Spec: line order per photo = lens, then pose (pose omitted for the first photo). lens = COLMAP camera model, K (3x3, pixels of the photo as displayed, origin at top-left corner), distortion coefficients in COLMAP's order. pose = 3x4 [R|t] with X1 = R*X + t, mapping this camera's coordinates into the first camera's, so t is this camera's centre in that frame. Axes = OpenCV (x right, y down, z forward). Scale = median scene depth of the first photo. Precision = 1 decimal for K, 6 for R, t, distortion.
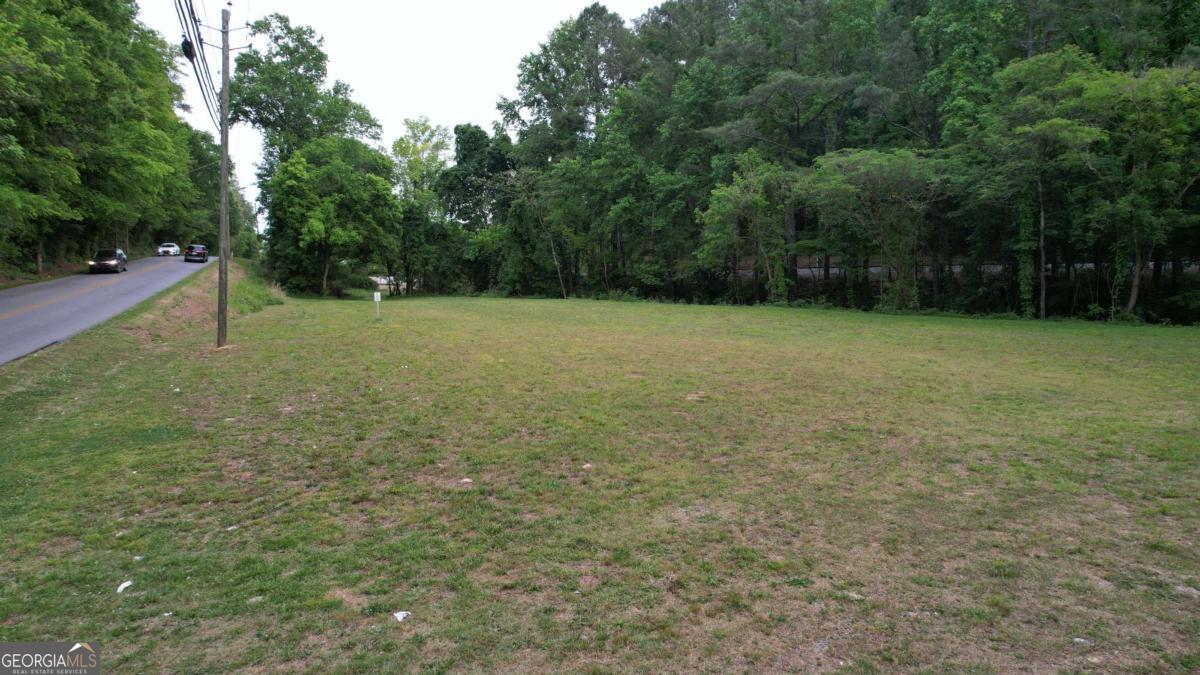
lens RADIAL K [[767.2, 0, 600.0], [0, 767.2, 337.5], [0, 0, 1]] dist [-0.068592, 0.054508]
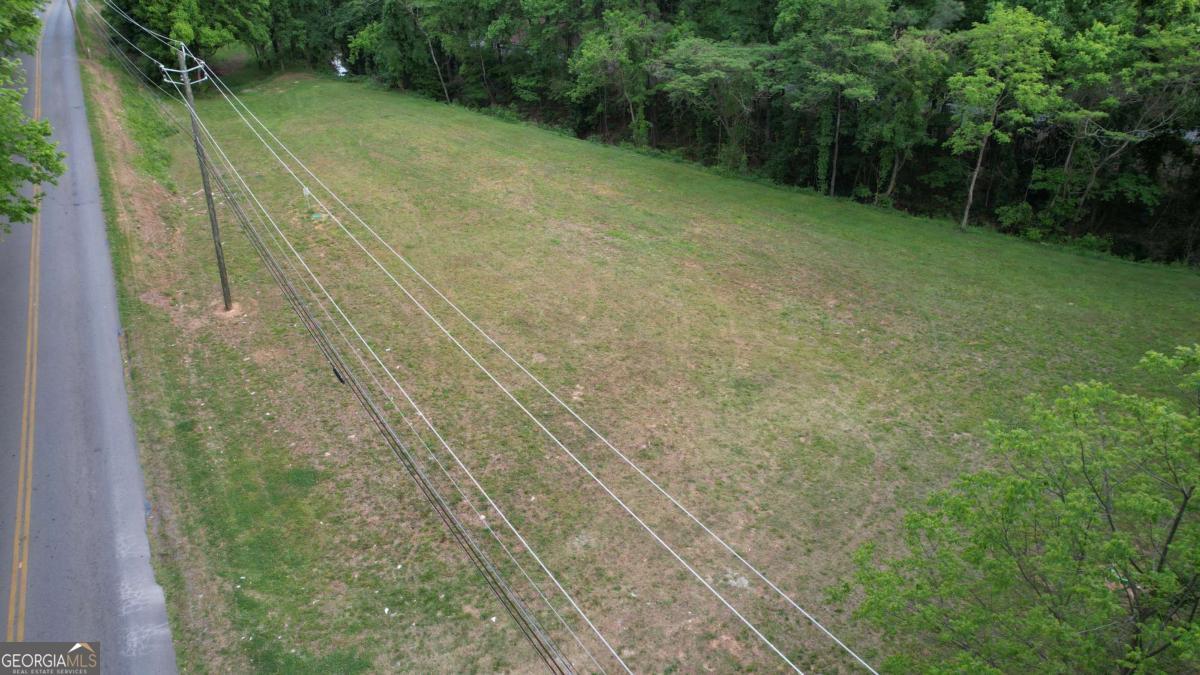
lens RADIAL K [[767.2, 0, 600.0], [0, 767.2, 337.5], [0, 0, 1]] dist [-0.068592, 0.054508]
pose [[0.986334, -0.074511, 0.146948, -0.033300], [0.010659, 0.918884, 0.394383, -0.327704], [-0.164414, -0.387427, 0.907121, -0.251710]]
